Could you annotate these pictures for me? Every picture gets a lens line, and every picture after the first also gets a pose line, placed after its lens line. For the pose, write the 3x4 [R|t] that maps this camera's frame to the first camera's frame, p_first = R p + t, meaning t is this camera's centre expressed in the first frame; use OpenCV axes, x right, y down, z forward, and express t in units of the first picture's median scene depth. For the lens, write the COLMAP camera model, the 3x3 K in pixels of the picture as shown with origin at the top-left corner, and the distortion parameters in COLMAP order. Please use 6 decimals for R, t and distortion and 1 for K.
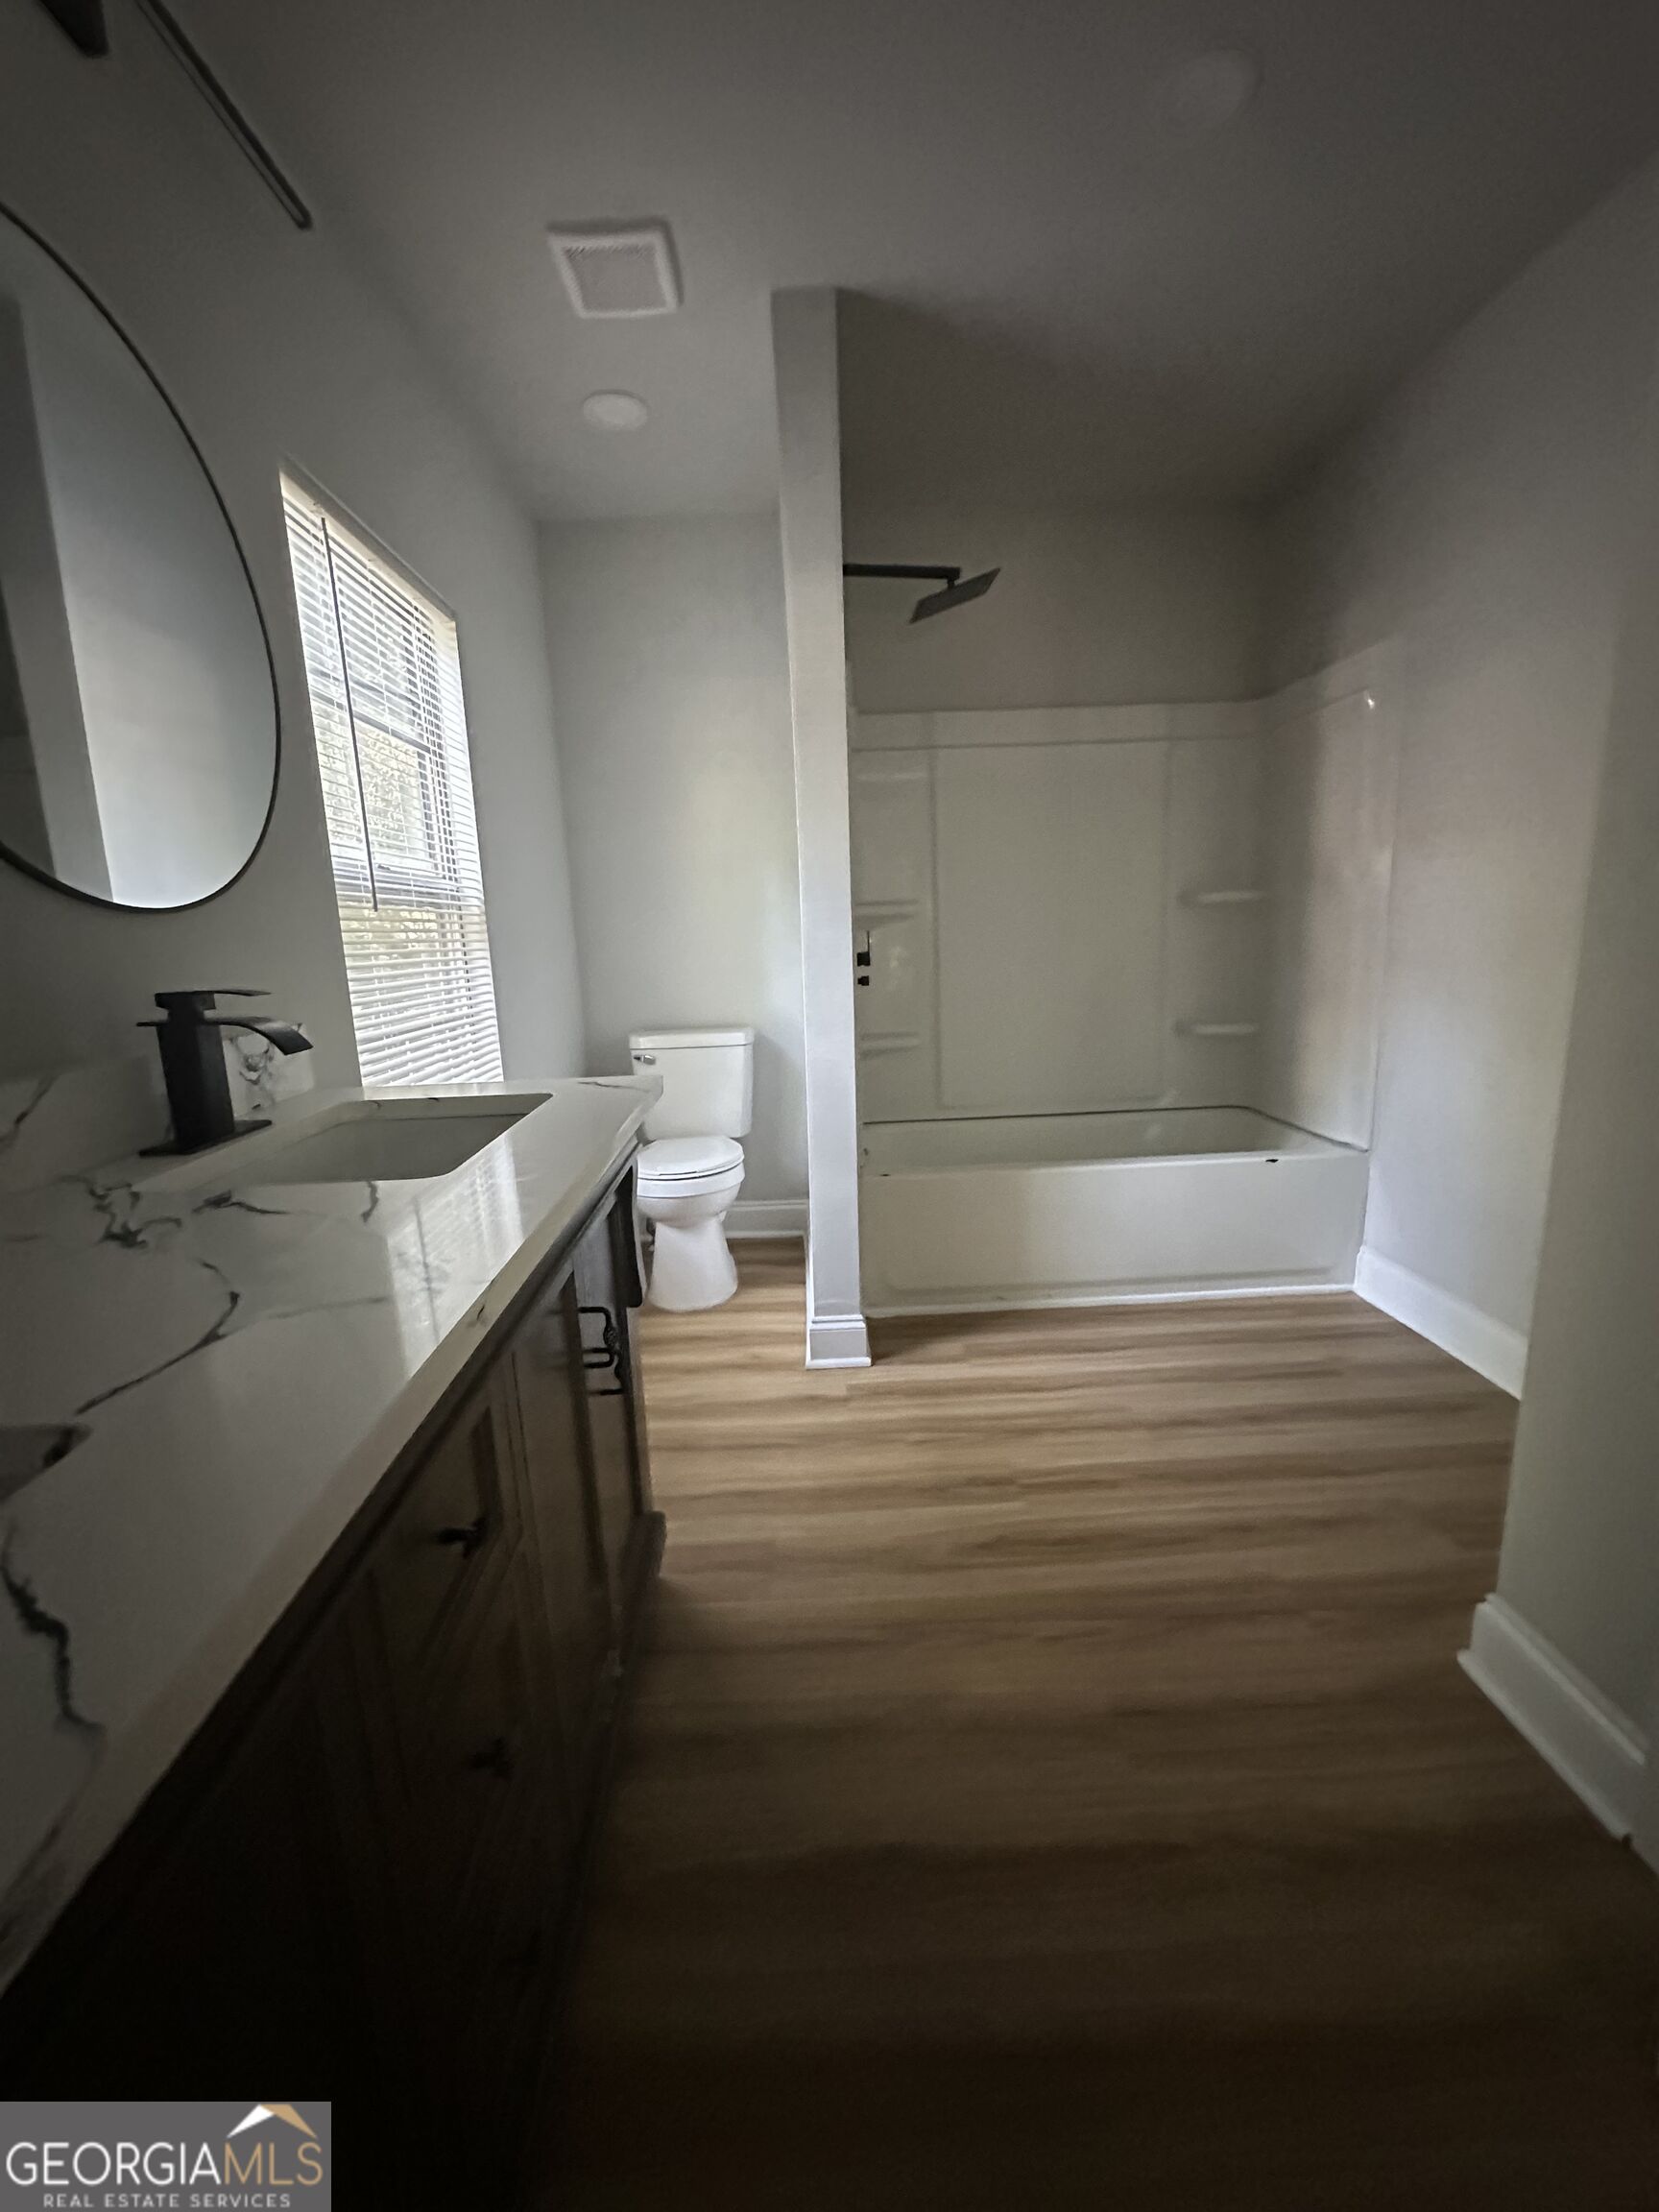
lens RADIAL K [[877.8, 0, 830.9], [0, 877.8, 1110.1], [0, 0, 1]] dist [-0.005467, -0.000454]
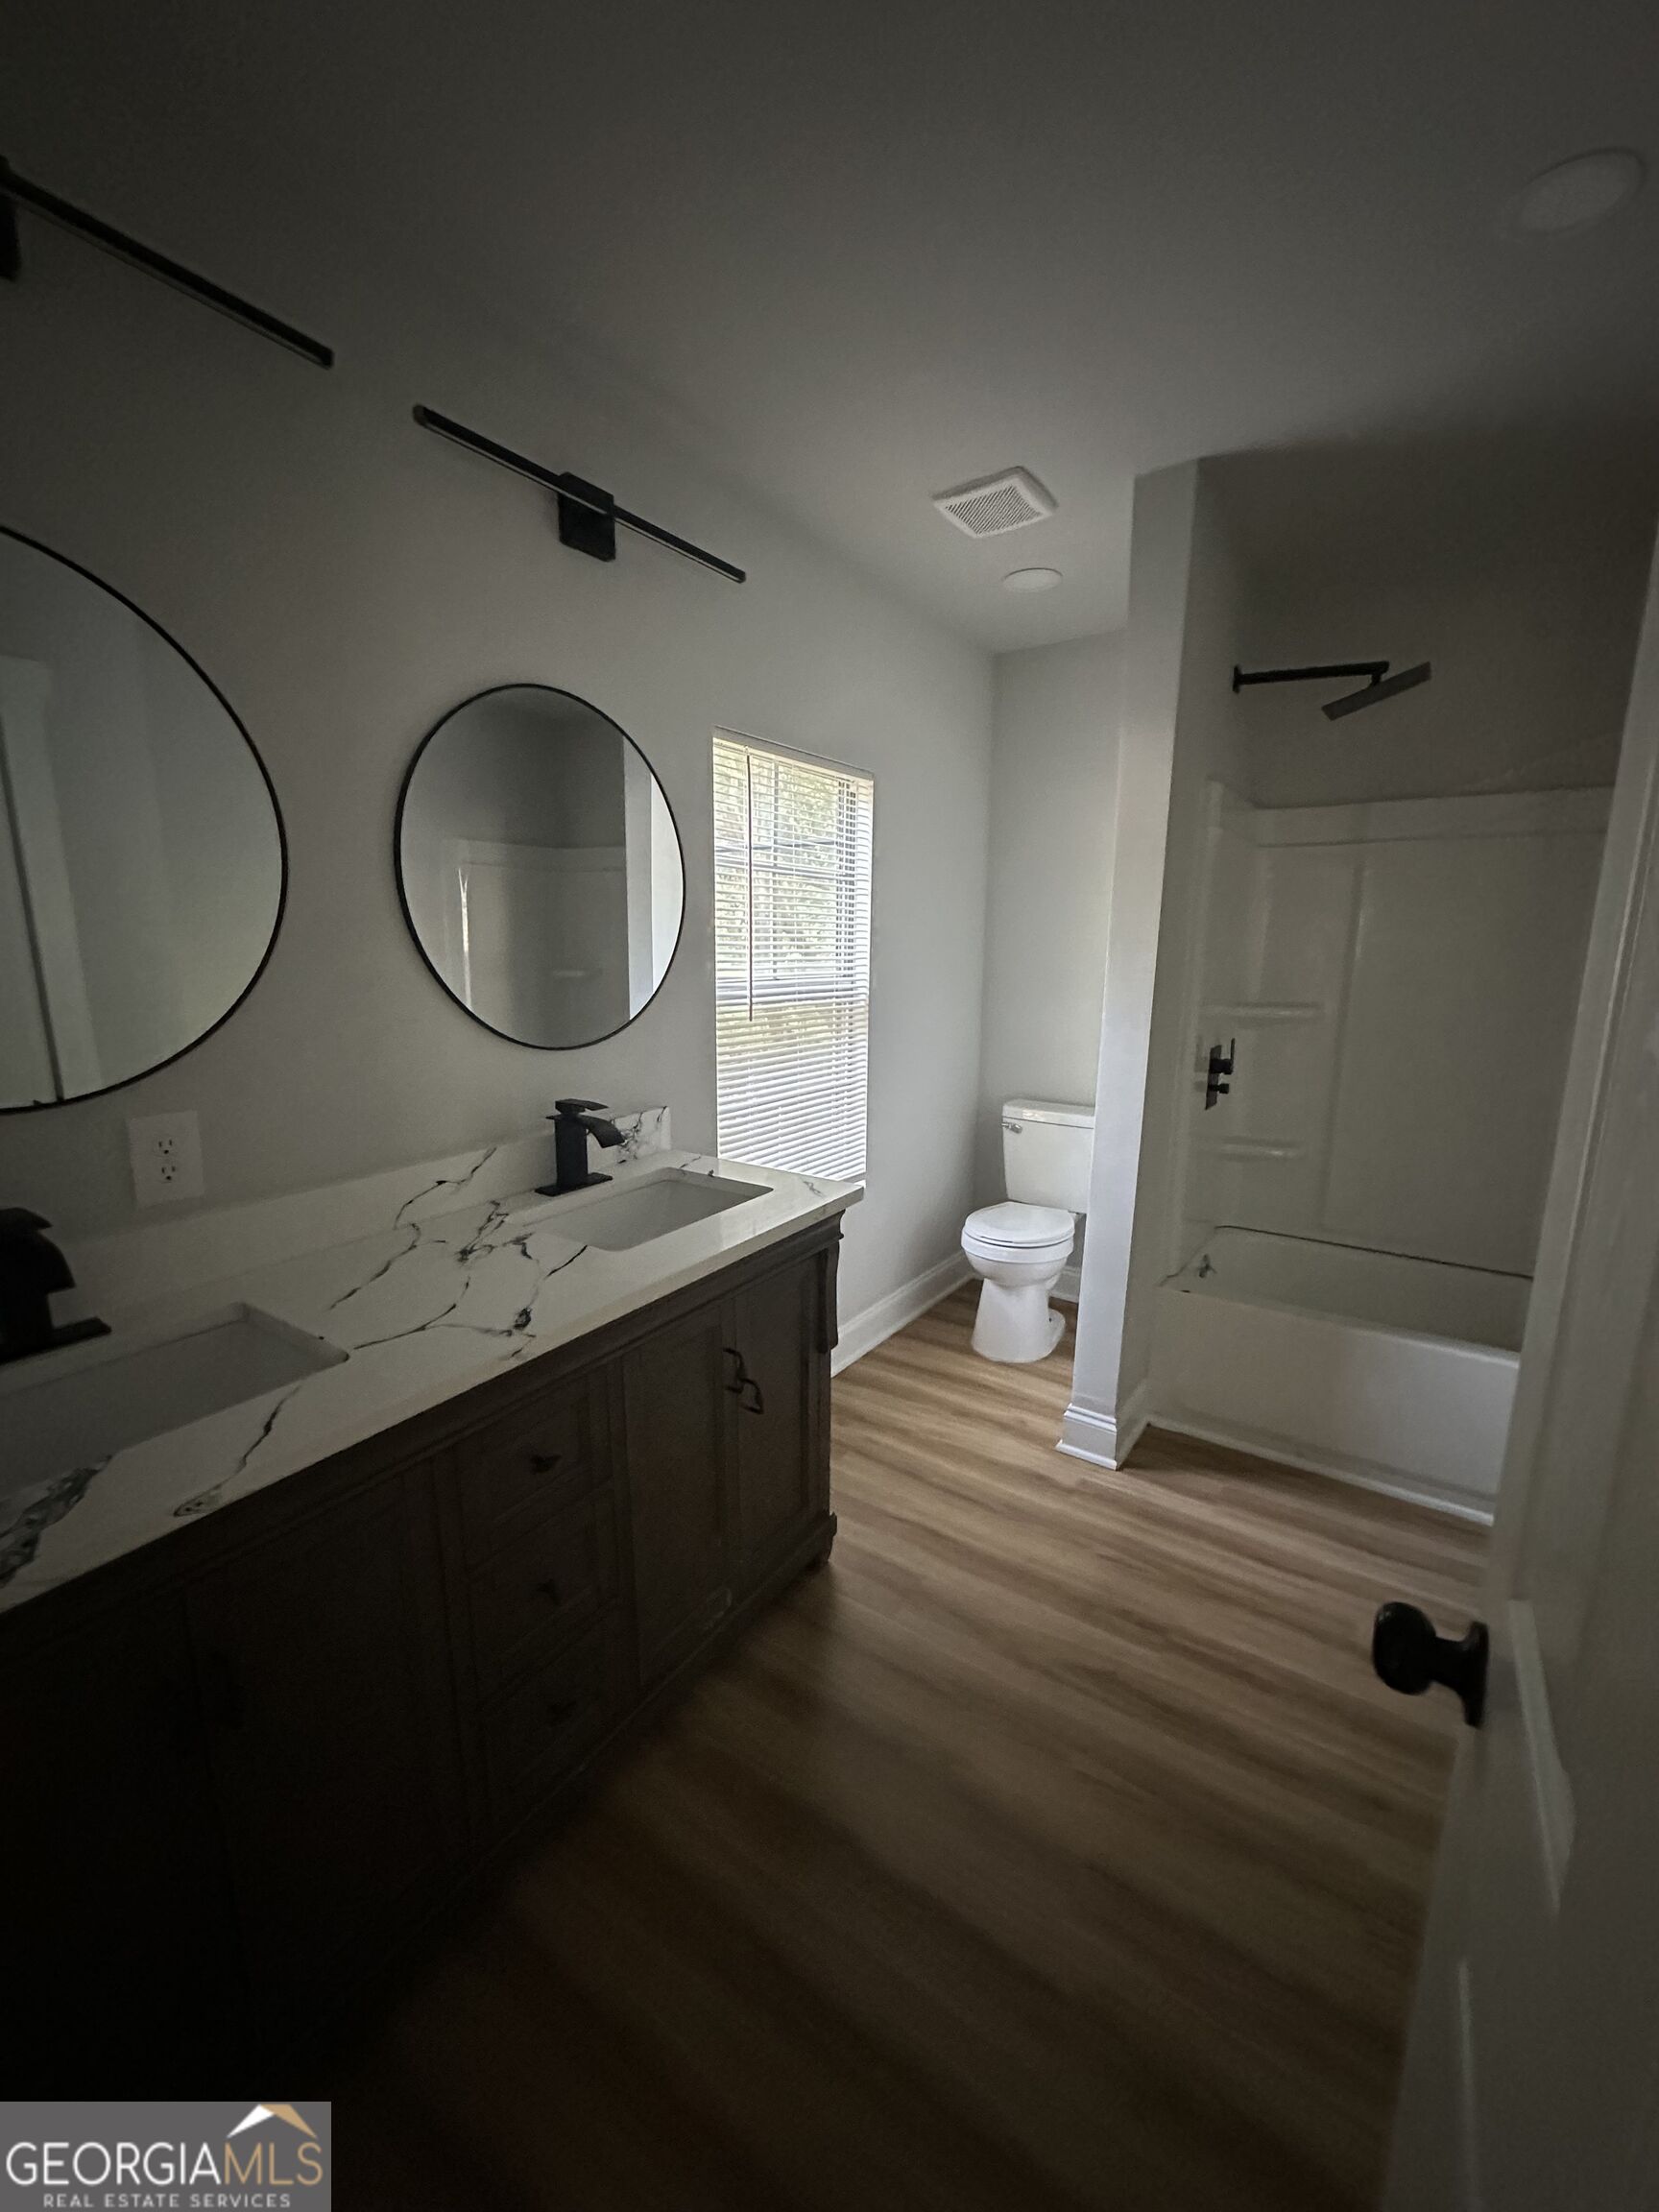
lens RADIAL K [[877.8, 0, 830.9], [0, 877.8, 1110.1], [0, 0, 1]] dist [-0.005467, -0.000454]
pose [[0.810796, 0.156185, -0.564107, 0.324953], [-0.156442, 0.986506, 0.048280, -0.139024], [0.564035, 0.049105, 0.824289, -0.066735]]
